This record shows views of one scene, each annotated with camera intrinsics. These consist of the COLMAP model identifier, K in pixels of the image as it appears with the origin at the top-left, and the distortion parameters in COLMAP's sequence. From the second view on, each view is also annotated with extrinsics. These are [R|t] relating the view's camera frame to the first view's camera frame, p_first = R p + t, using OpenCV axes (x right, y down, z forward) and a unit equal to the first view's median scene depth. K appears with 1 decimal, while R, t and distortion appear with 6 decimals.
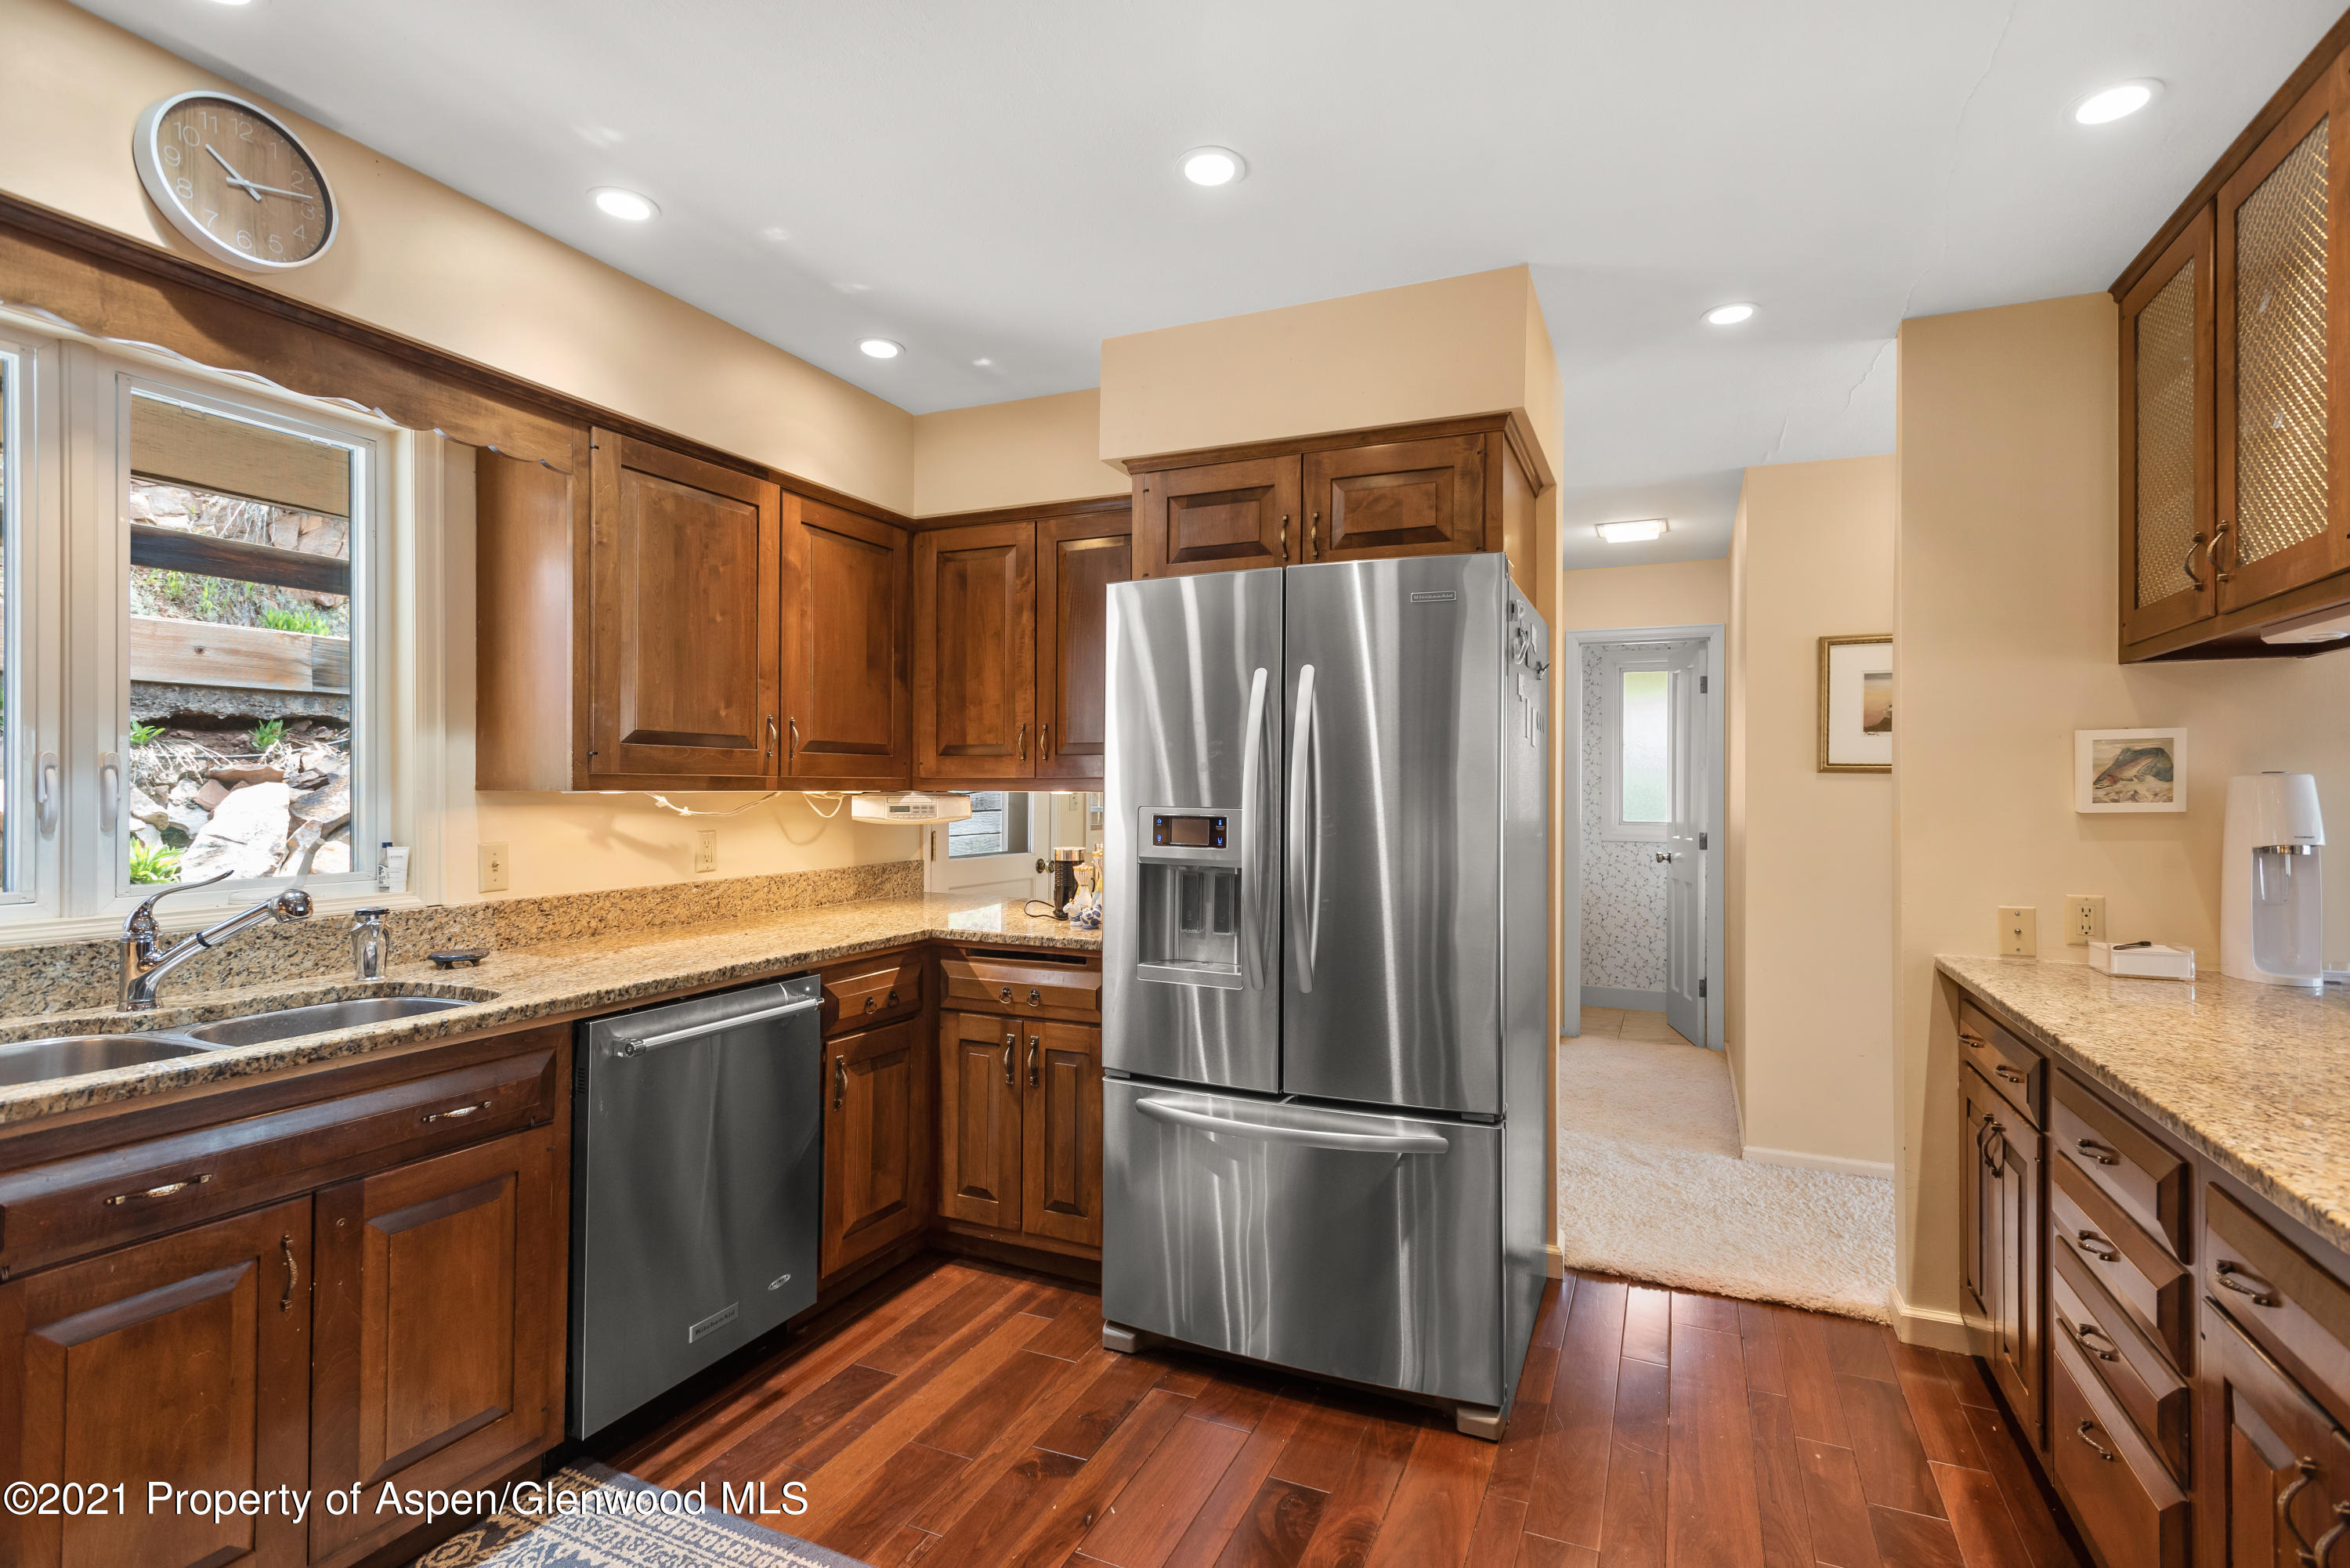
lens RADIAL K [[1125.3, 0, 1169.7], [0, 1125.3, 785.6], [0, 0, 1]] dist [0.001968, -0.000161]
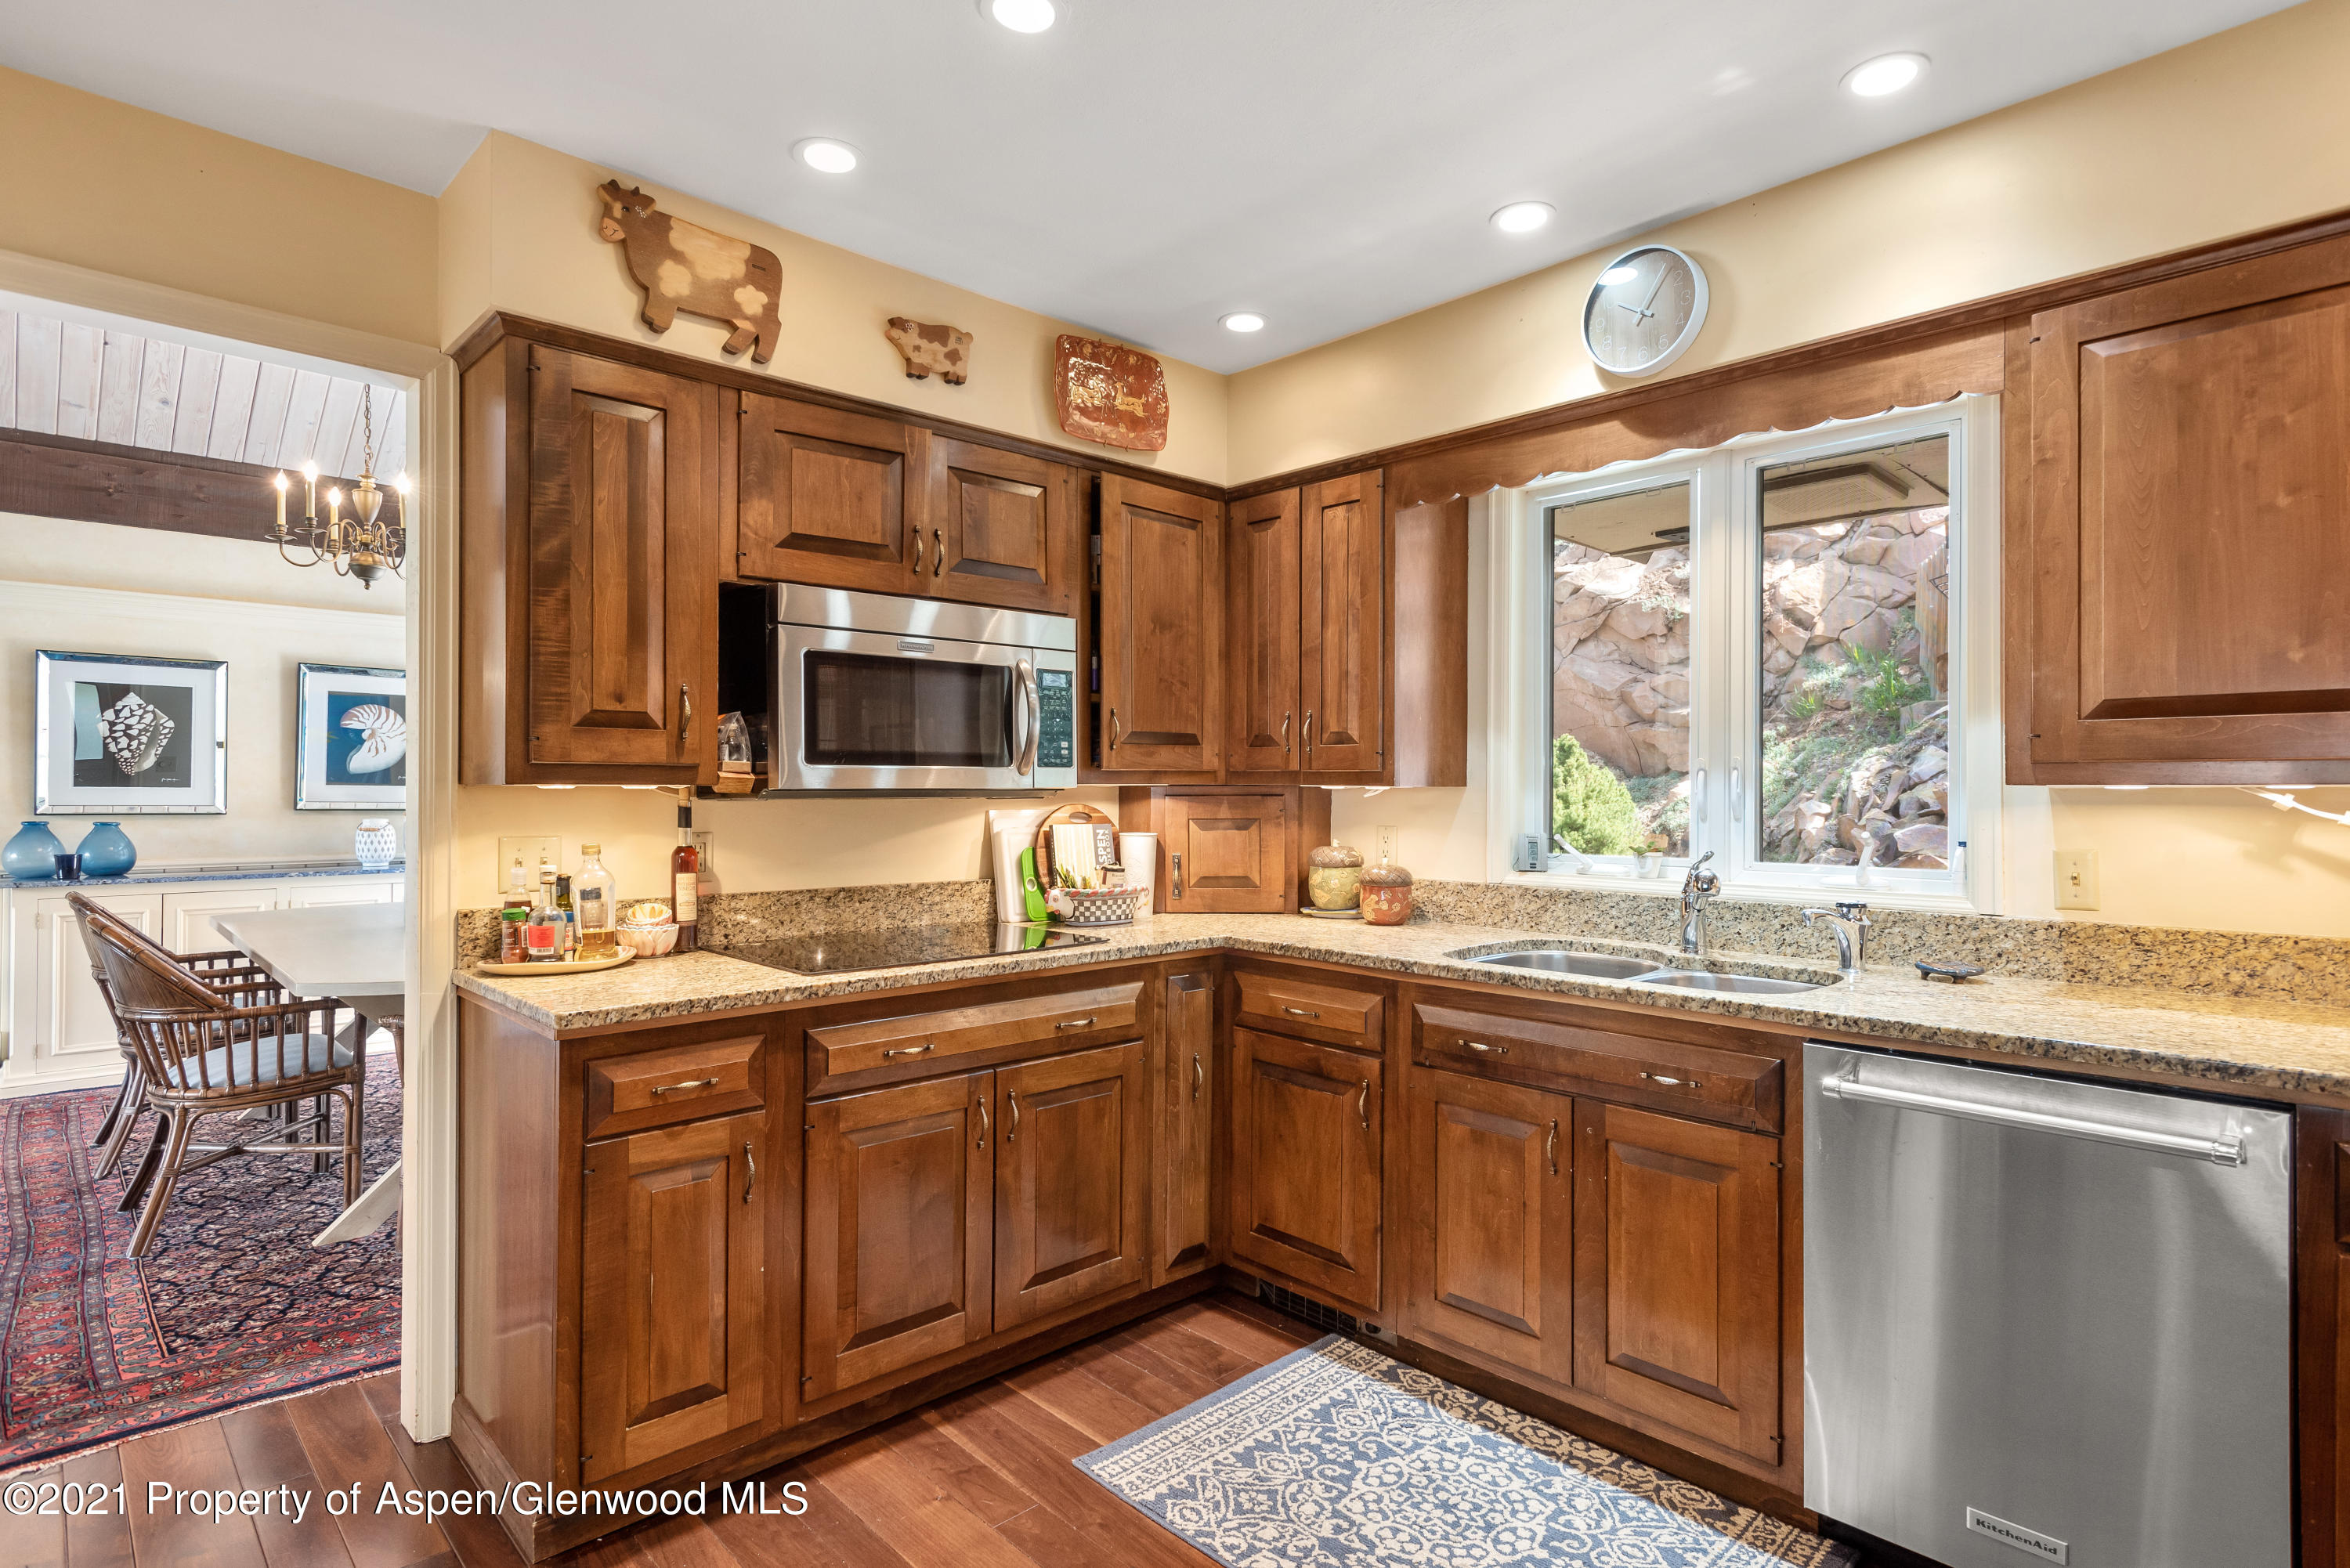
lens RADIAL K [[1188.3, 0, 1182.1], [0, 1188.3, 783.8], [0, 0, 1]] dist [0.002757, 0.000204]
pose [[-0.376744, -0.008205, -0.926281, 0.464388], [0.000008, 0.999961, -0.008861, 0.010973], [0.926317, -0.003345, -0.376729, 0.762734]]
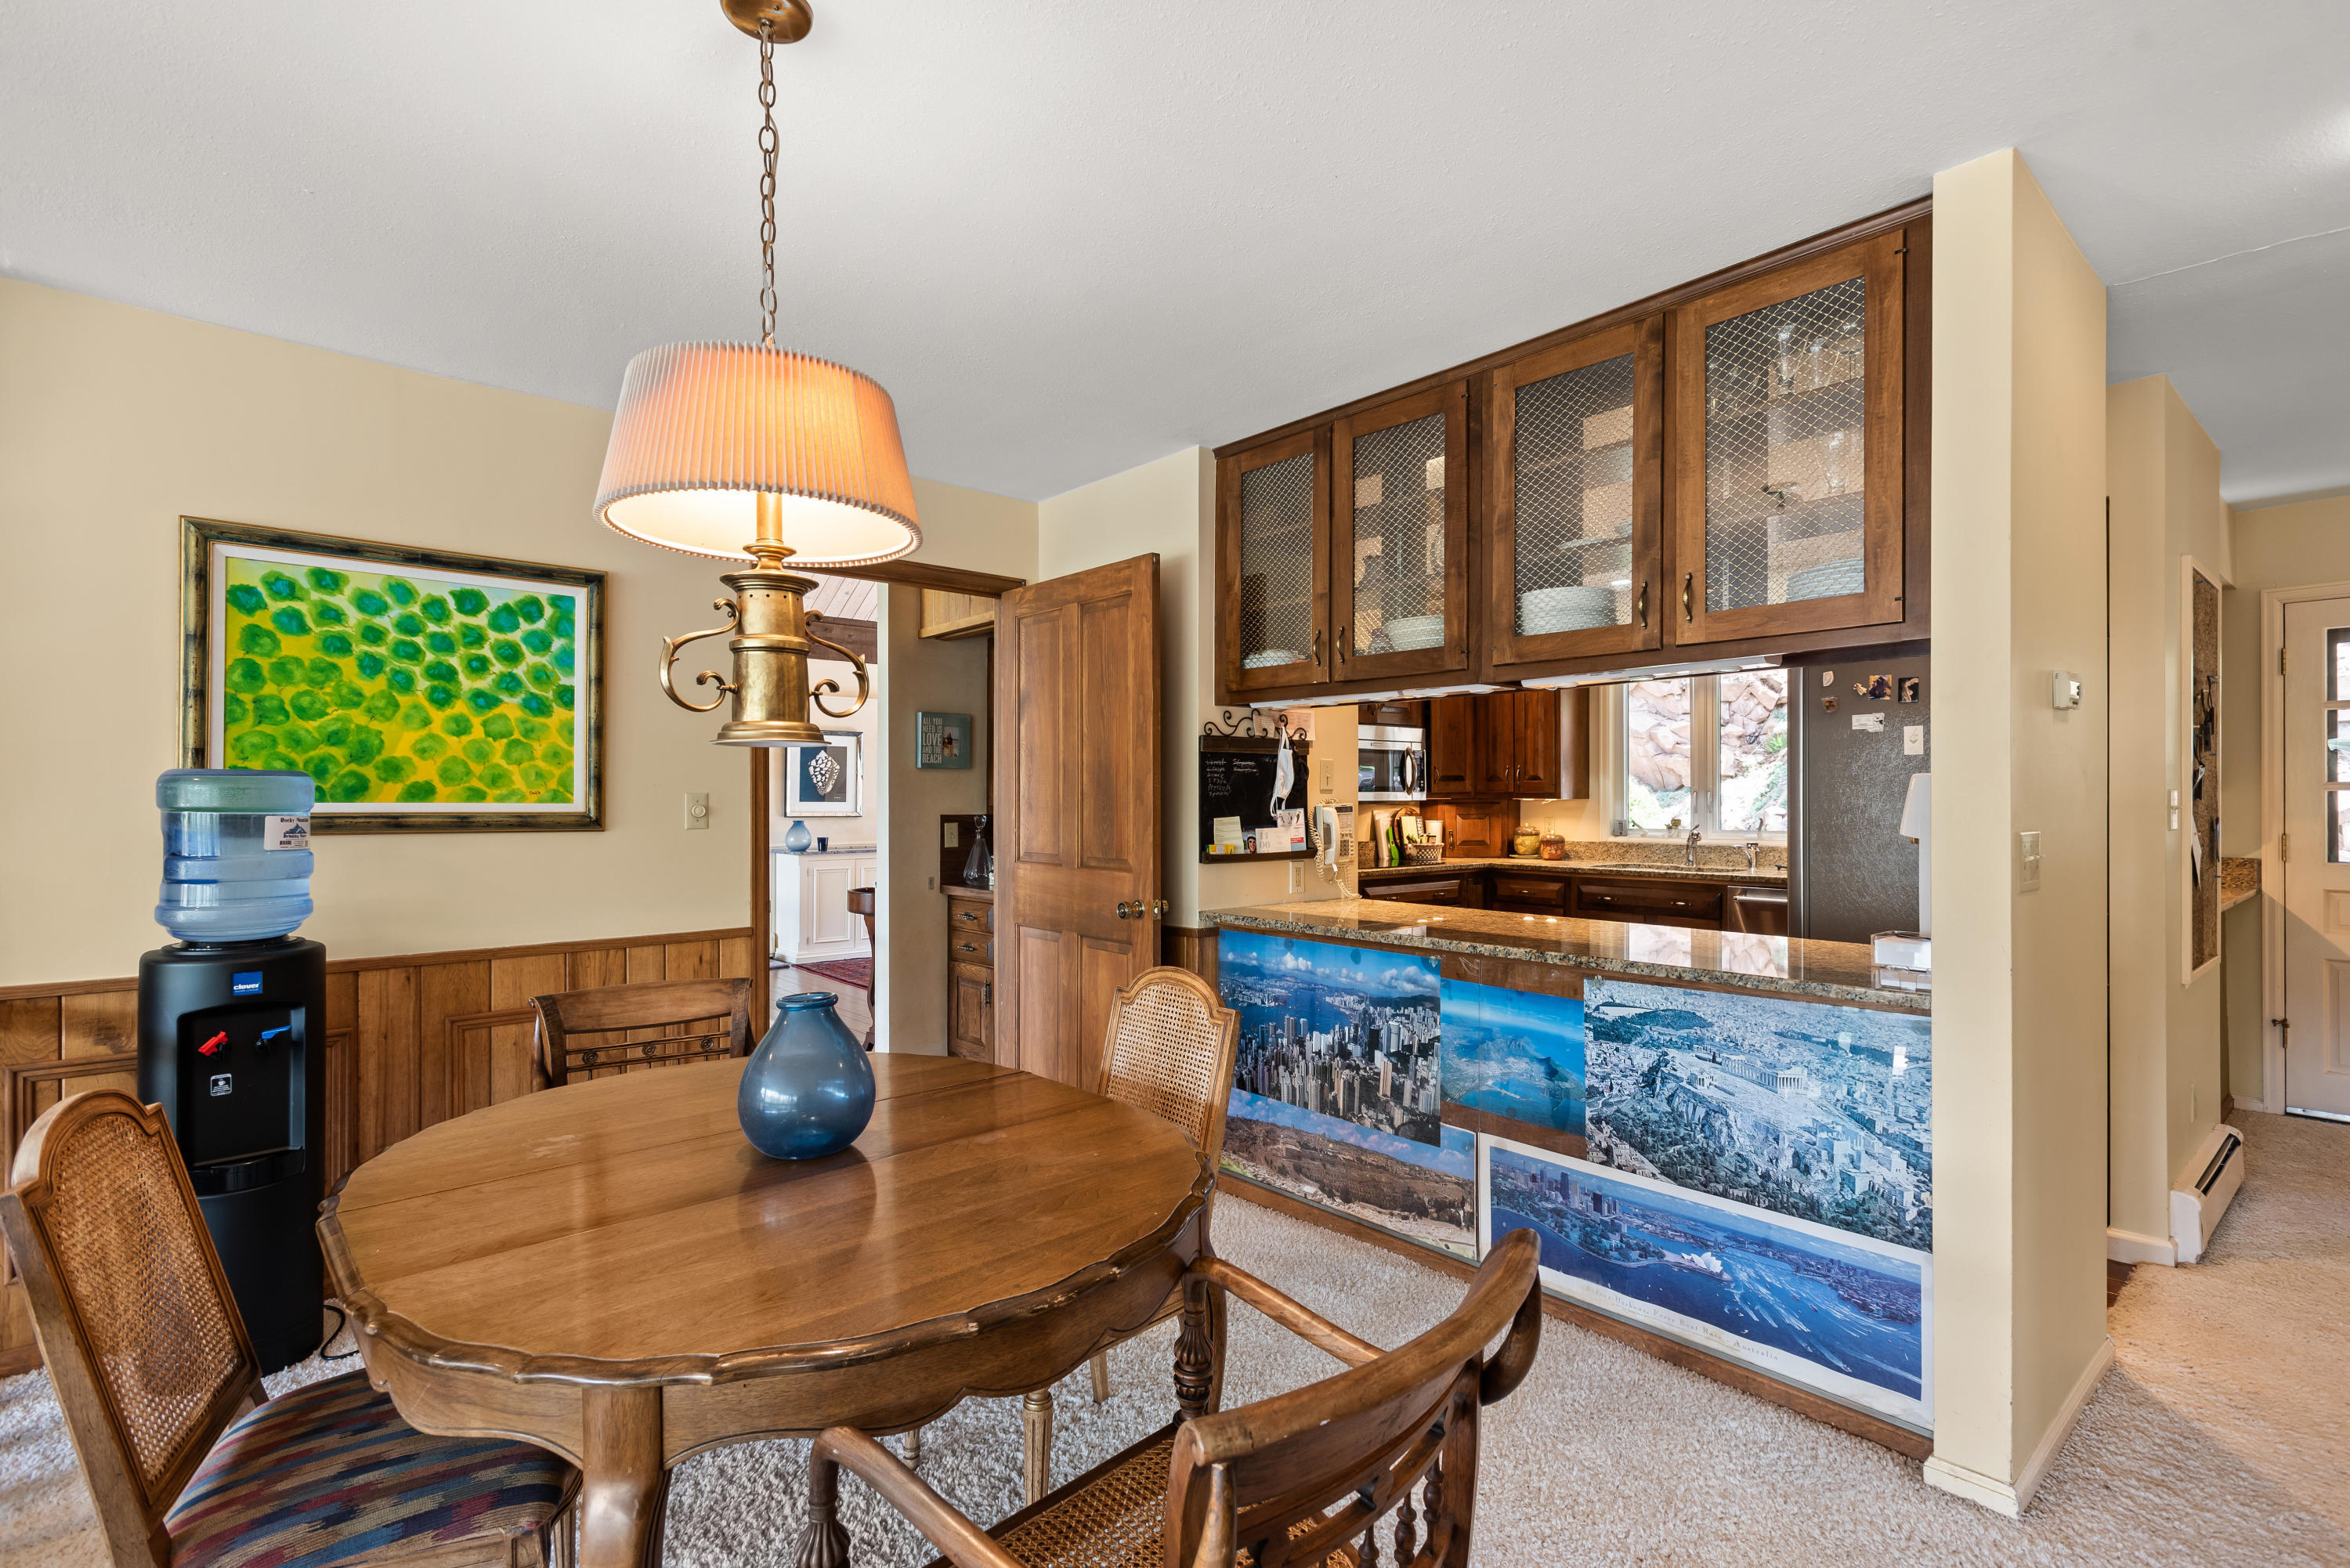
lens RADIAL K [[1125.3, 0, 1161.7], [0, 1125.3, 794.4], [0, 0, 1]] dist [0.001968, -0.000161]
pose [[-0.419739, -0.008275, -0.907607, 2.043196], [0.003689, 0.999935, -0.010824, 0.017600], [0.907637, -0.007892, -0.419681, 0.767953]]
